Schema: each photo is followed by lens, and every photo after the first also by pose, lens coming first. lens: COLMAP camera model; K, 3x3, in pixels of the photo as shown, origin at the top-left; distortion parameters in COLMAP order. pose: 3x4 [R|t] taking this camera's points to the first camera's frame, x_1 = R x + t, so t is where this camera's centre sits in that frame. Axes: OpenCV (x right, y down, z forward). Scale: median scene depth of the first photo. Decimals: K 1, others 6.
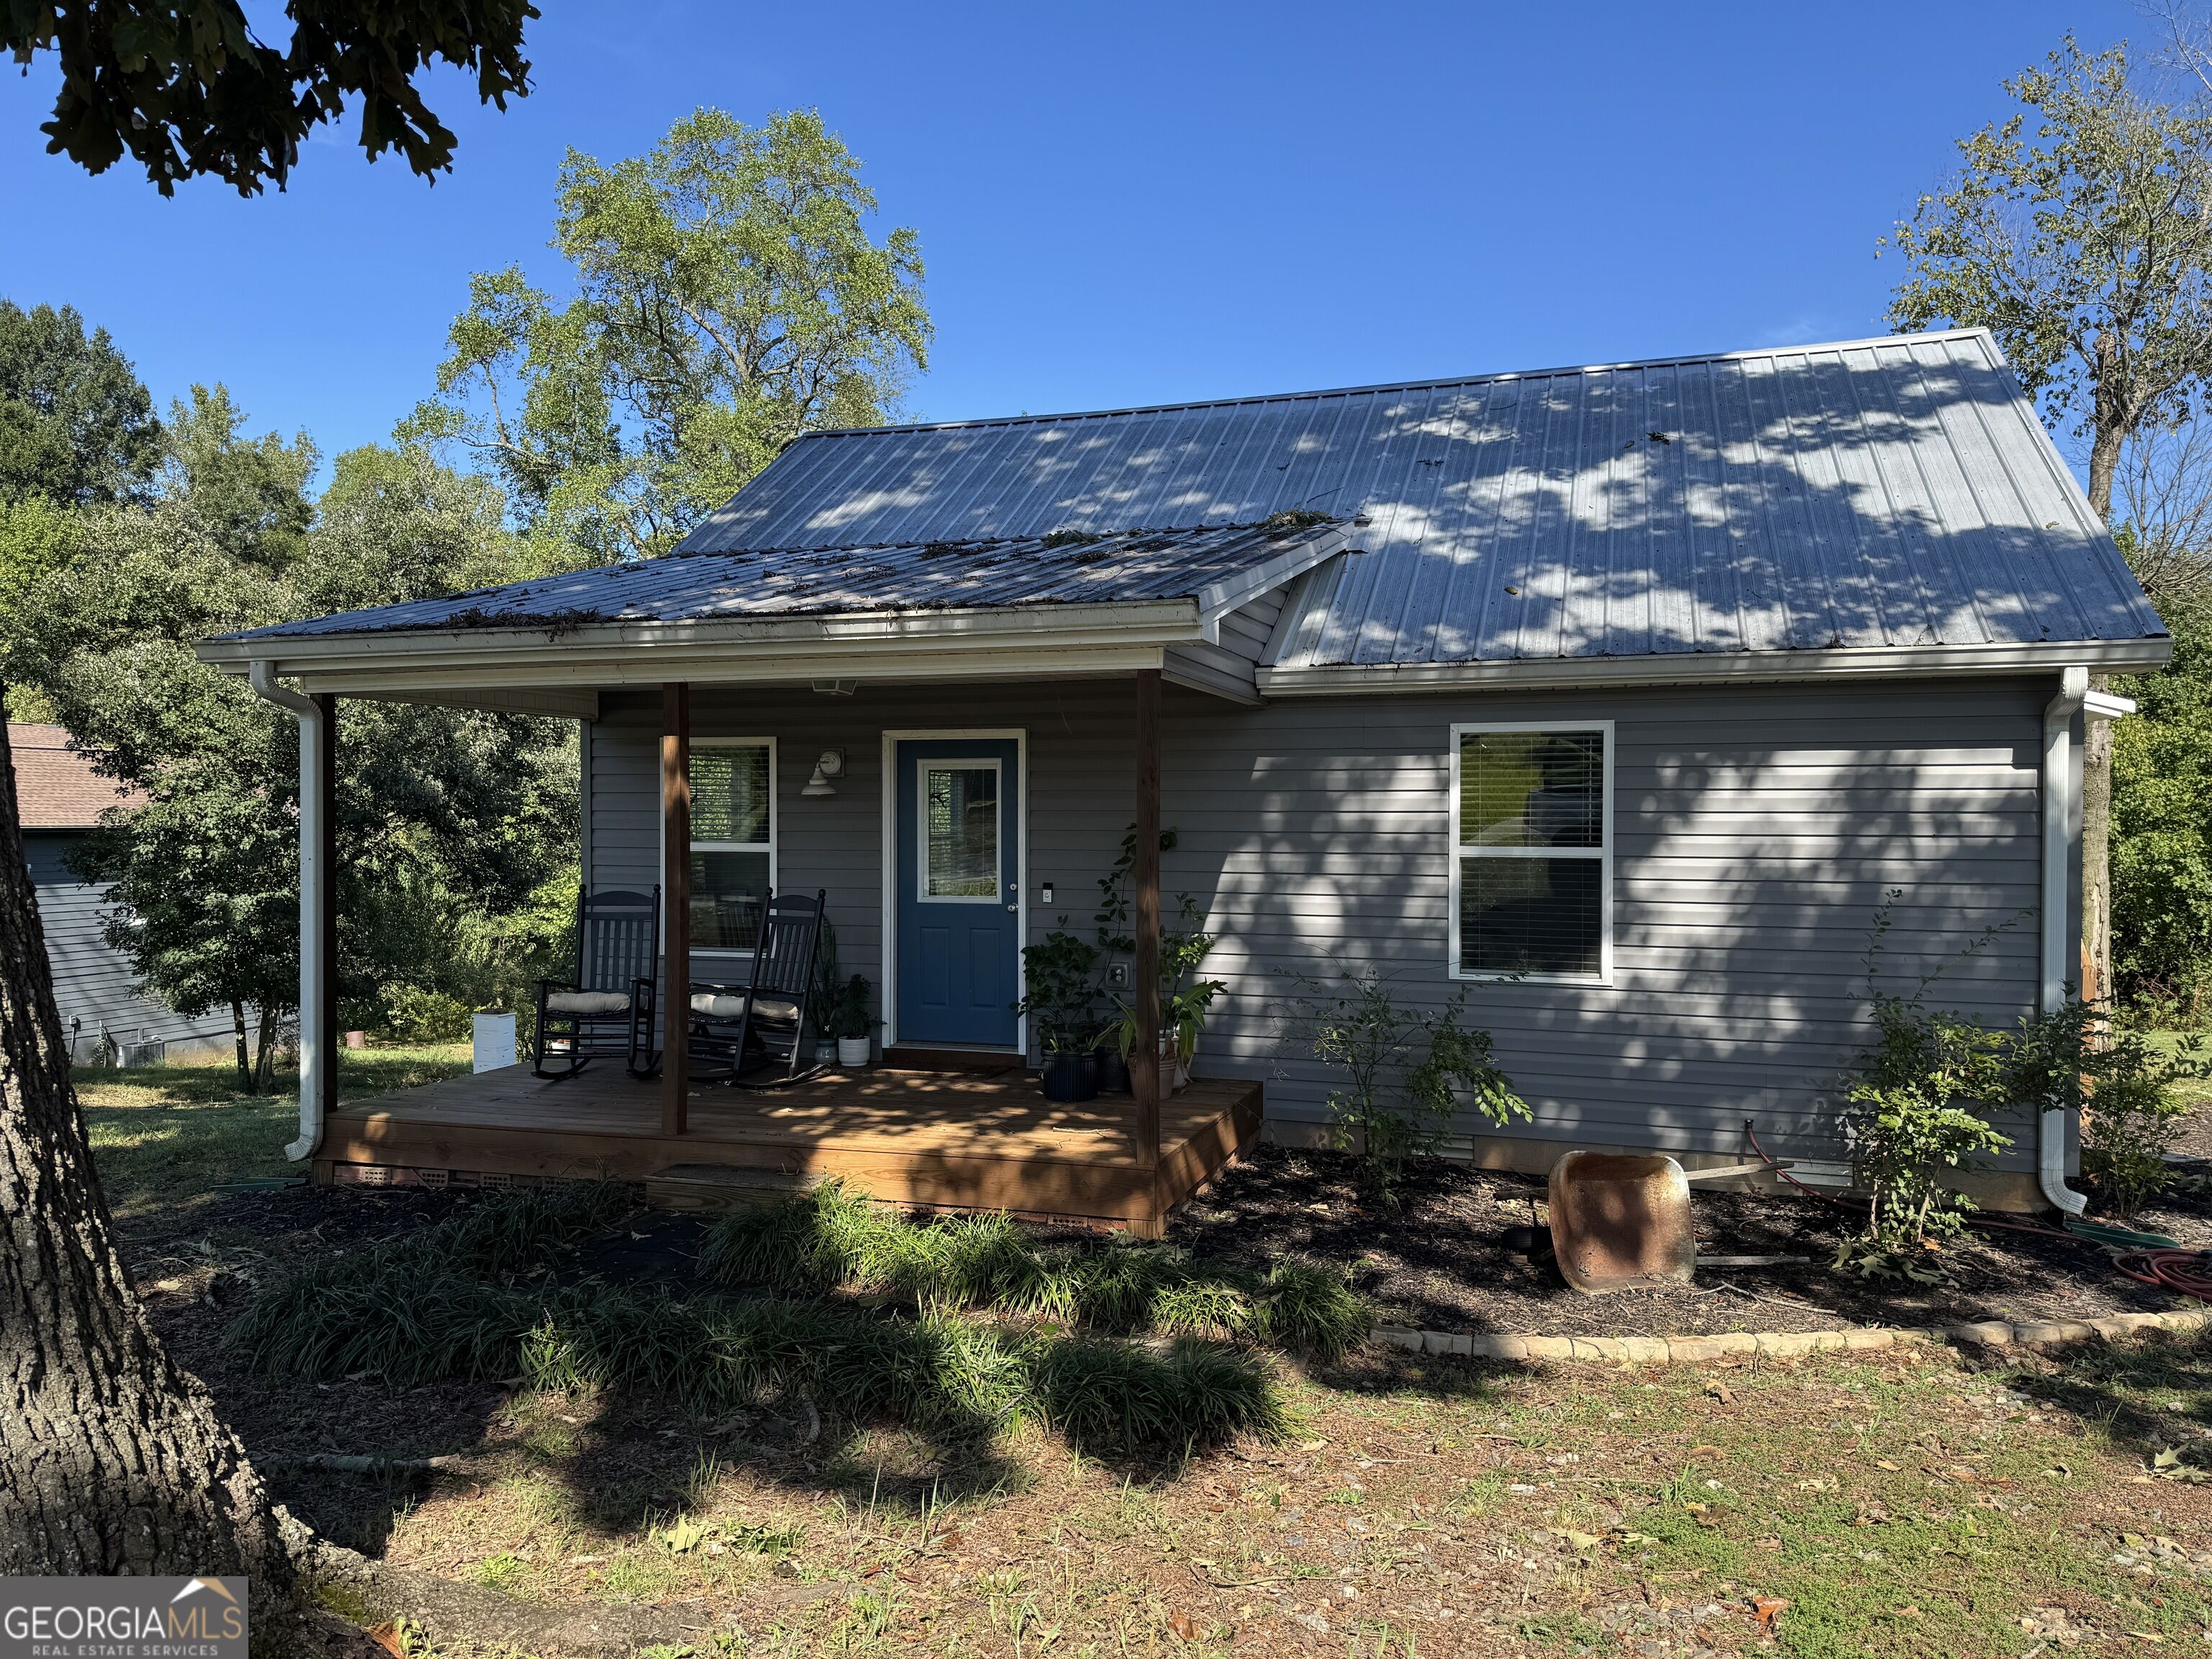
lens RADIAL K [[1554.6, 0, 1108.8], [0, 1554.6, 829.0], [0, 0, 1]] dist [0.056453, -0.070696]
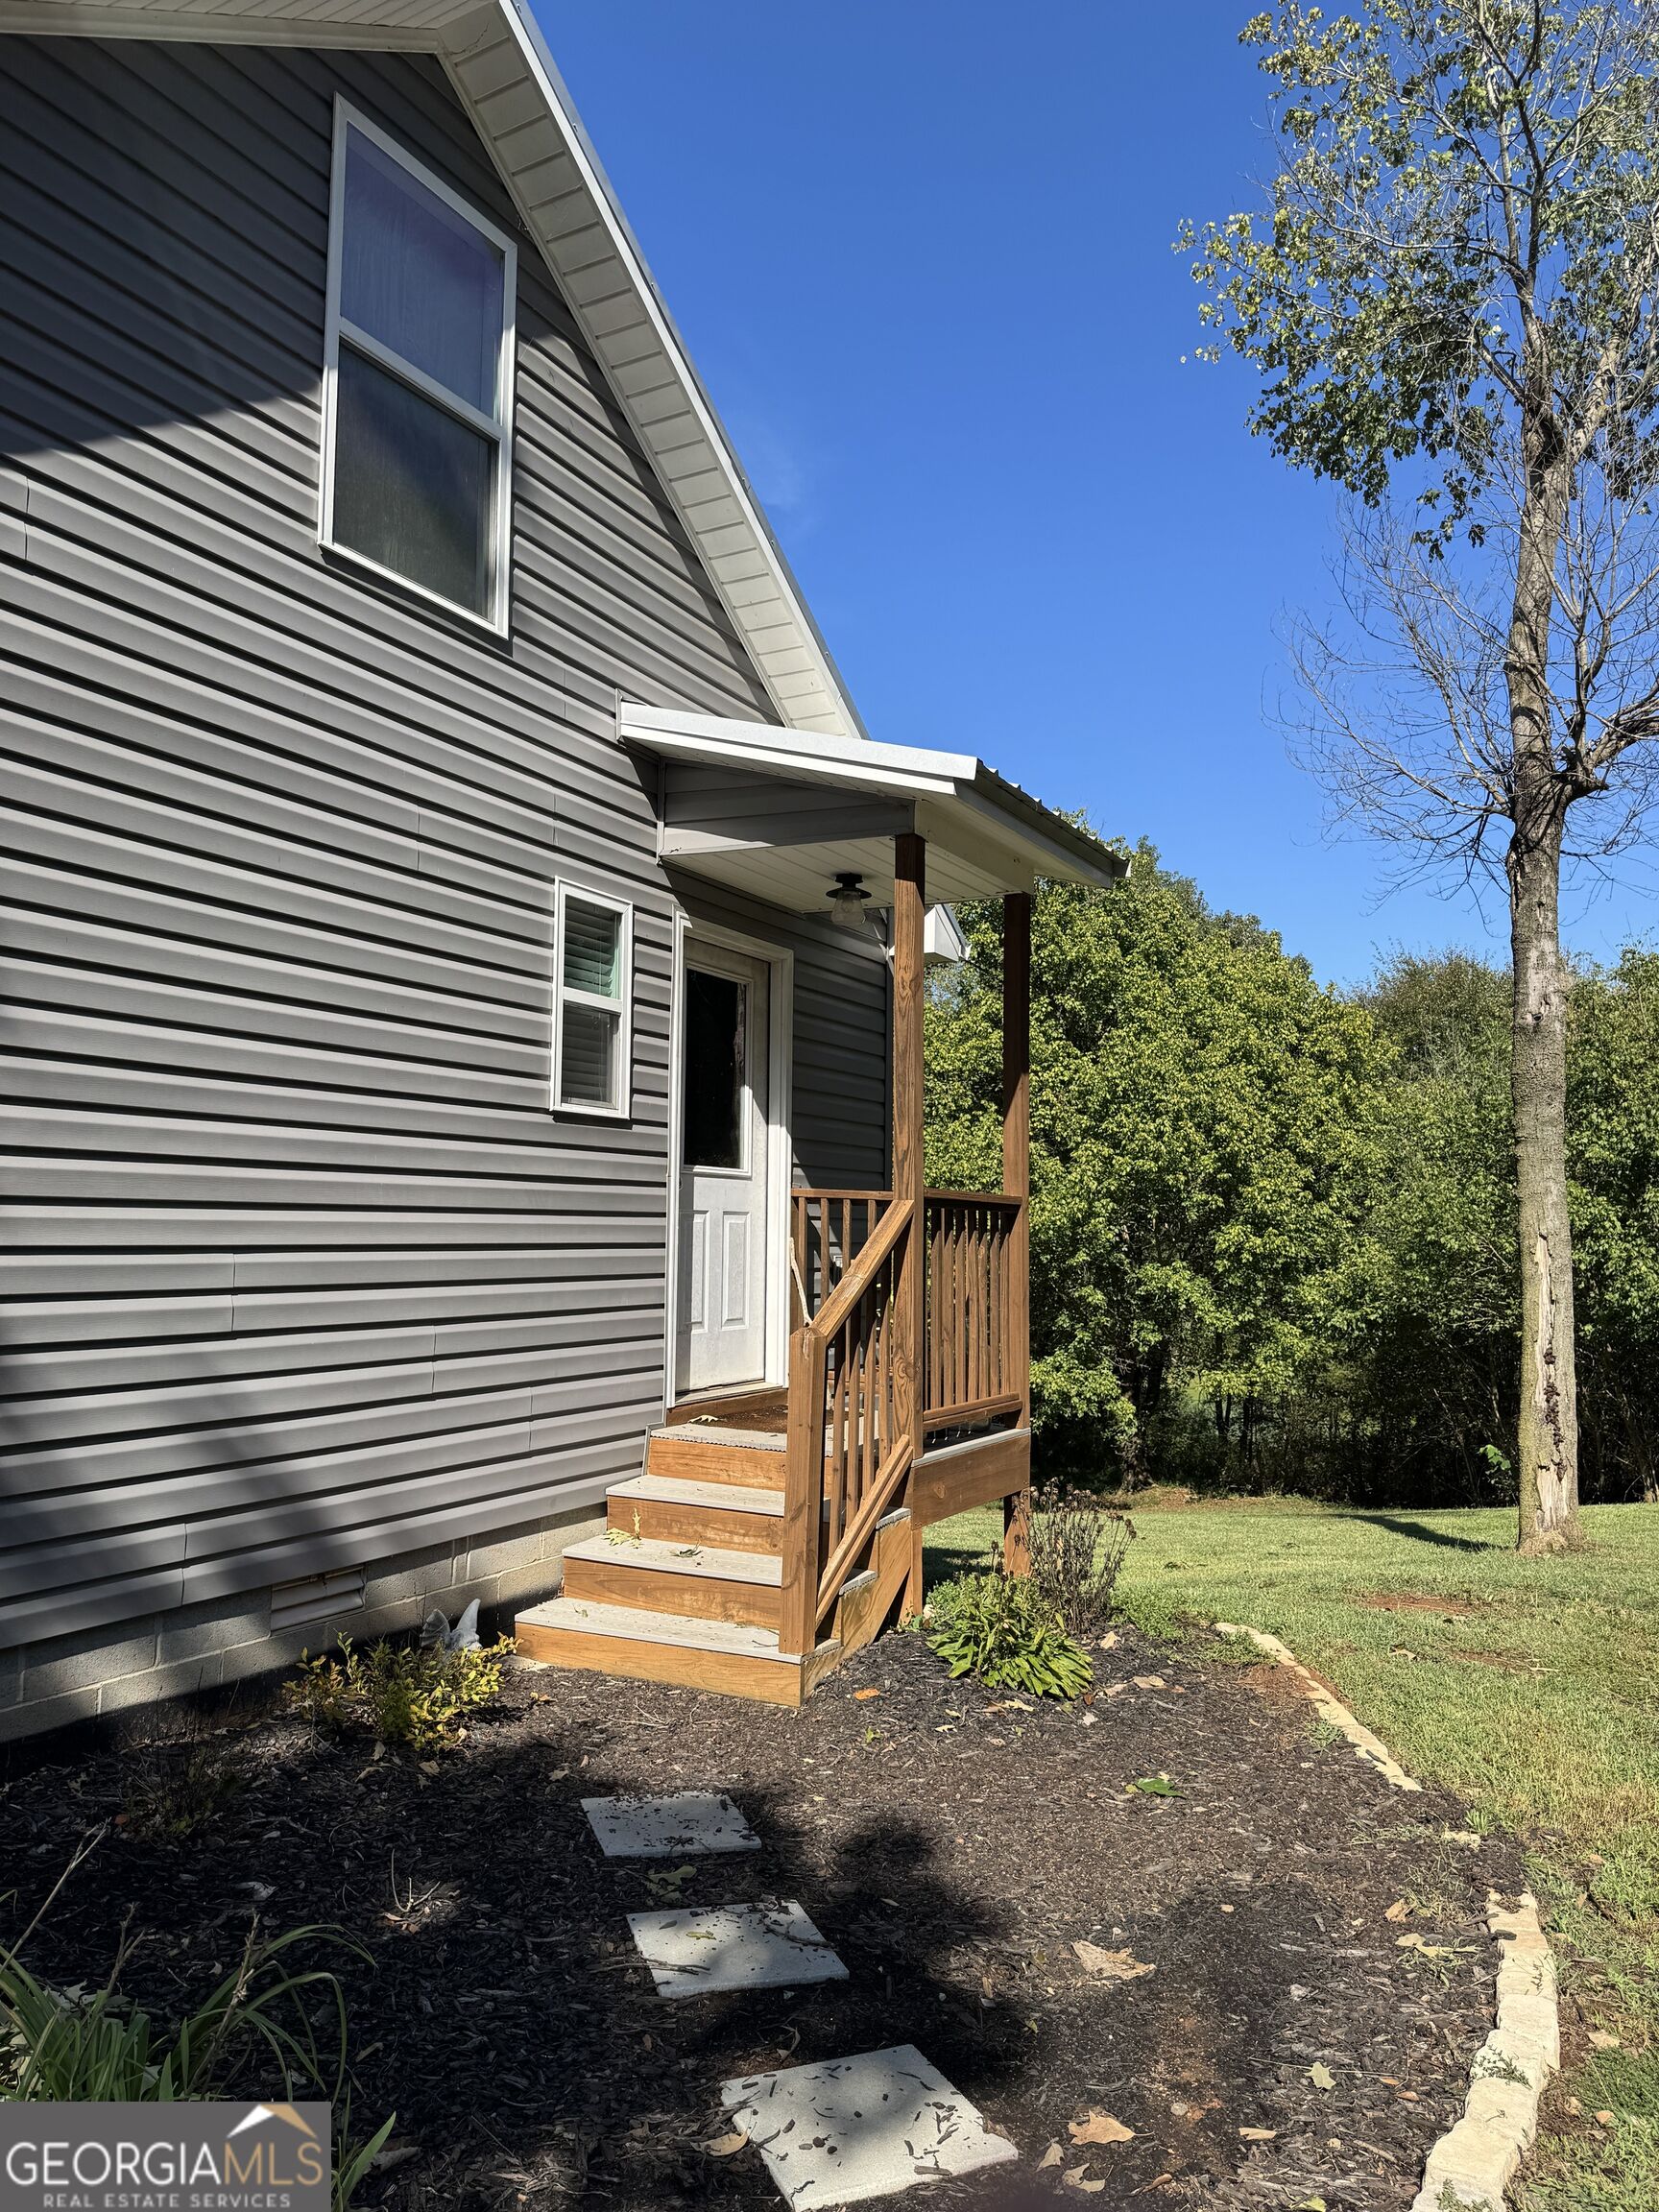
lens RADIAL K [[1554.6, 0, 830.2], [0, 1554.6, 1085.8], [0, 0, 1]] dist [0.056453, -0.070696]
pose [[0.982590, -0.004734, -0.185726, 0.936087], [-0.014335, 0.994763, -0.101199, 0.082901], [0.185233, 0.102099, 0.977376, 0.739679]]
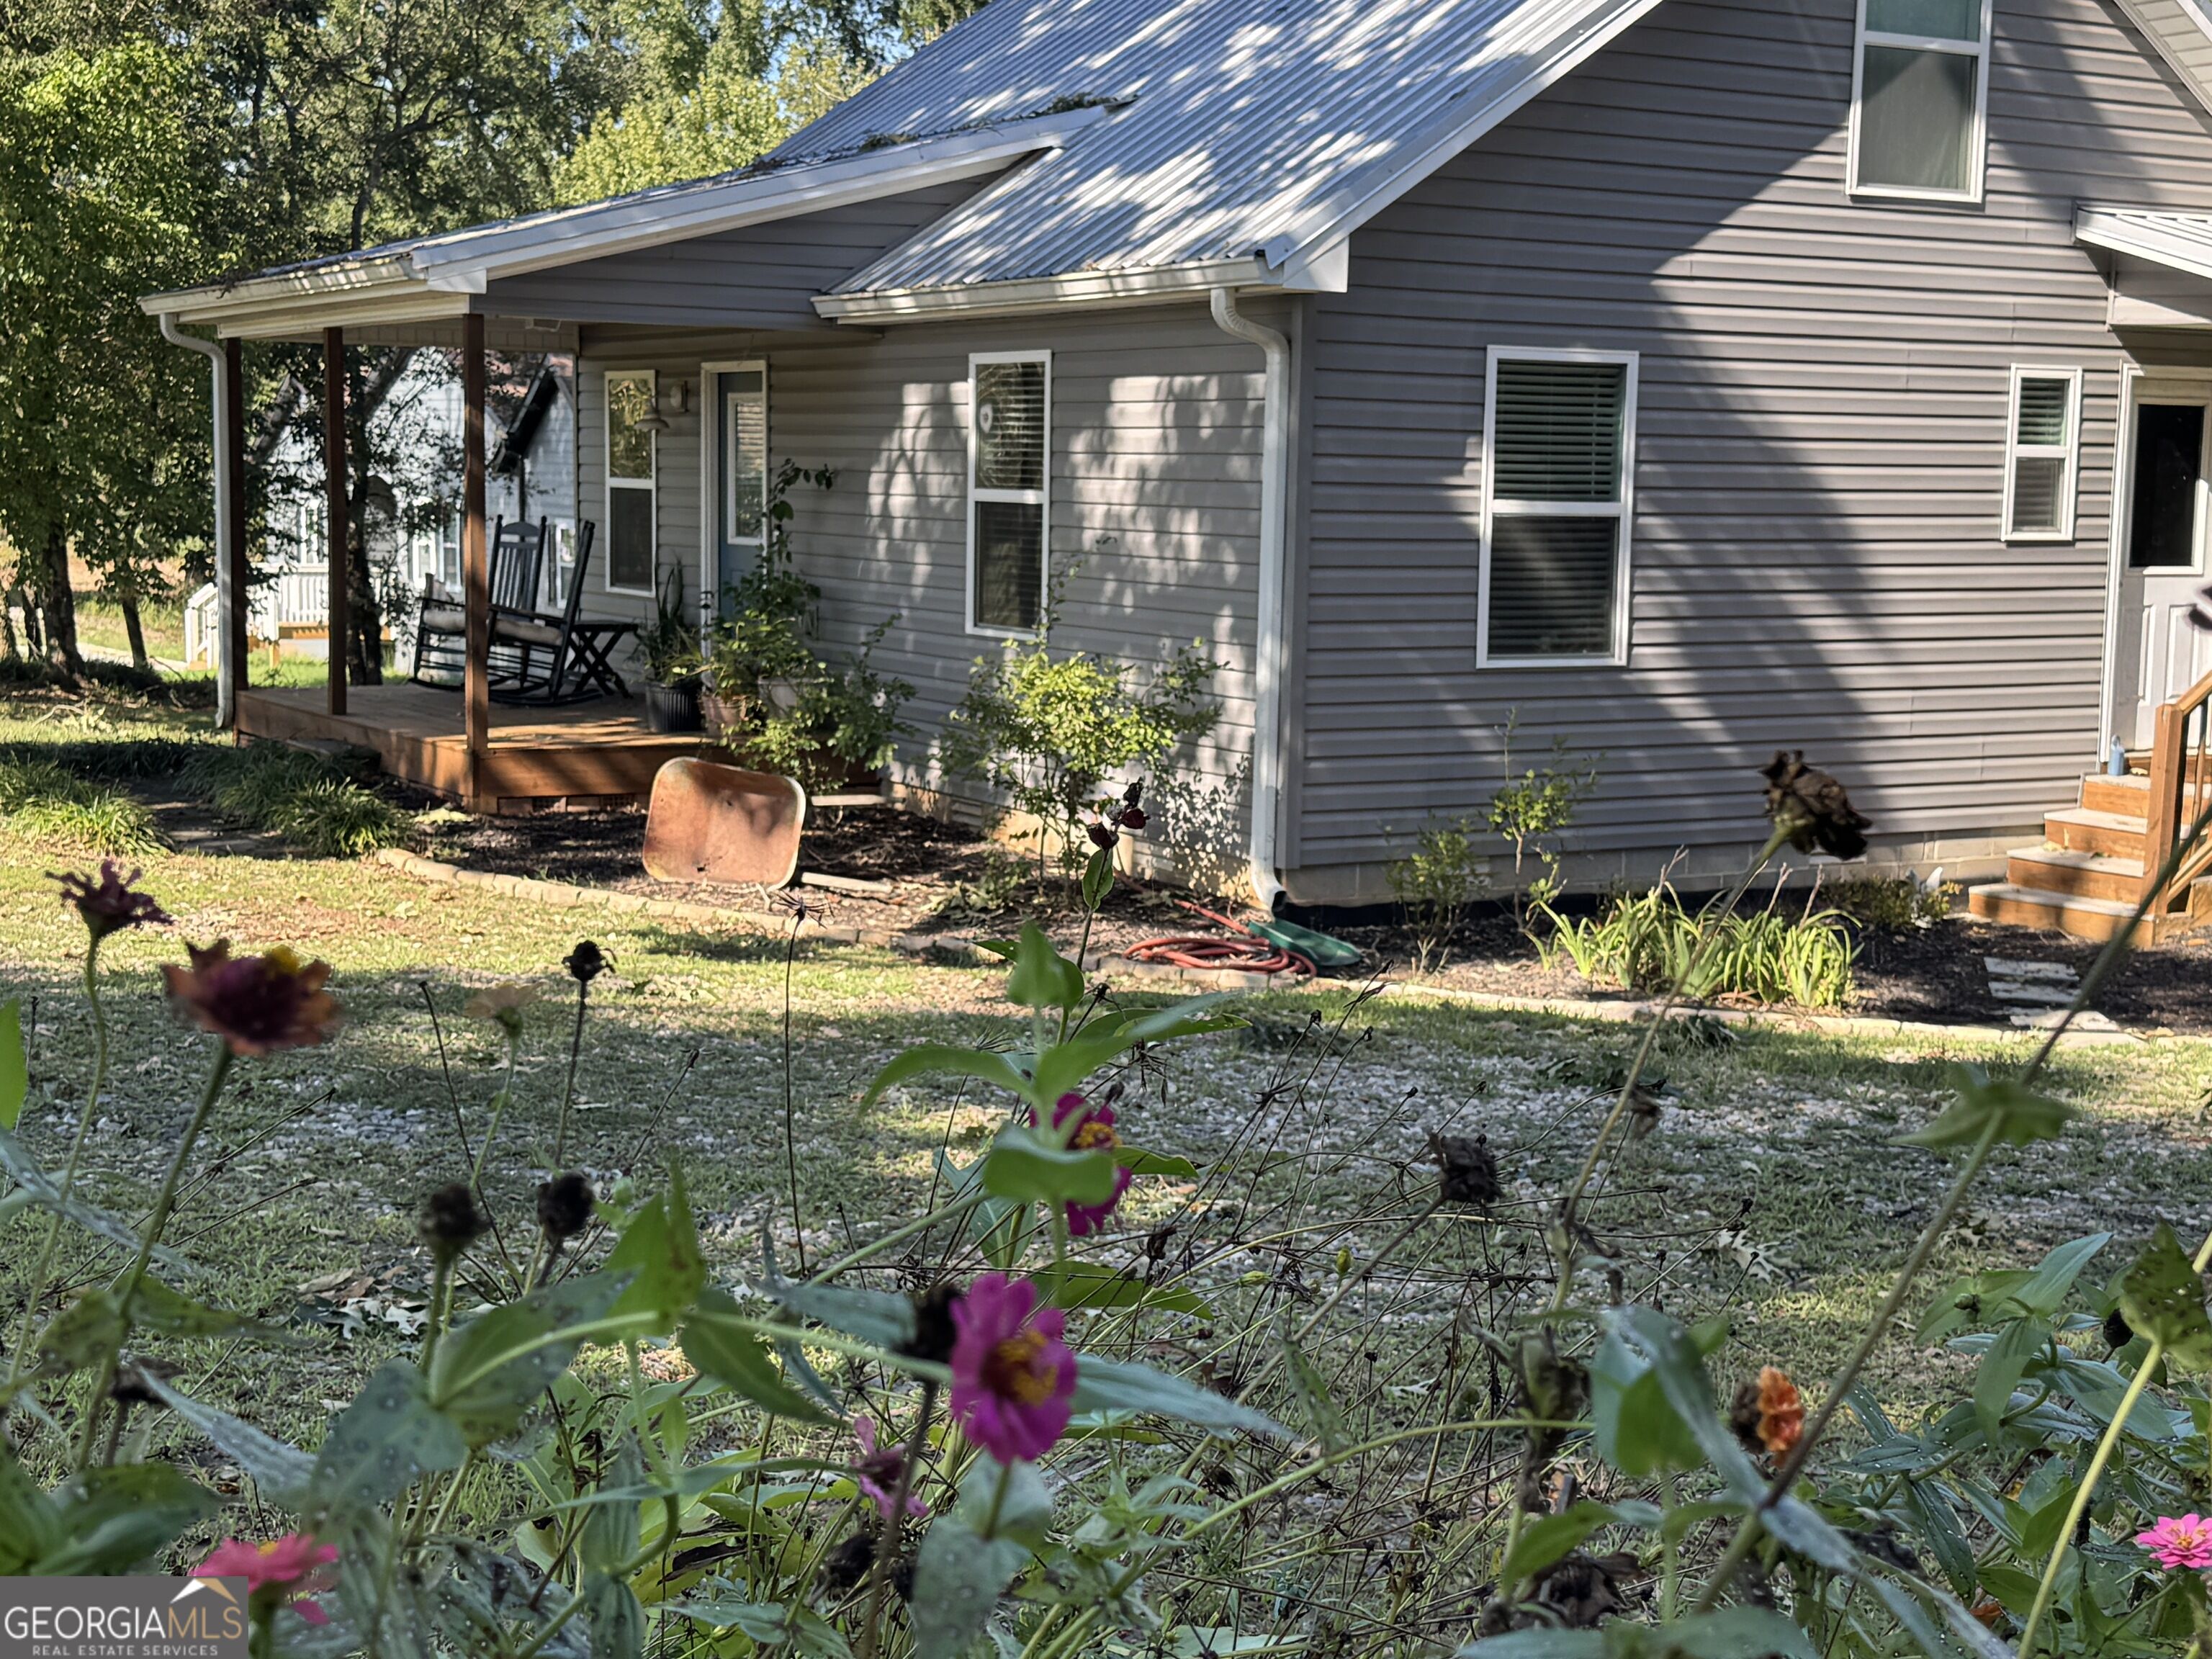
lens RADIAL K [[2941.4, 0, 1114.9], [0, 2941.4, 832.4], [0, 0, 1]] dist [0.137212, 0.000000]
pose [[0.753041, 0.091658, -0.651558, 1.445126], [-0.022276, 0.993234, 0.113977, 0.012332], [0.657597, -0.071315, 0.749987, -0.272632]]
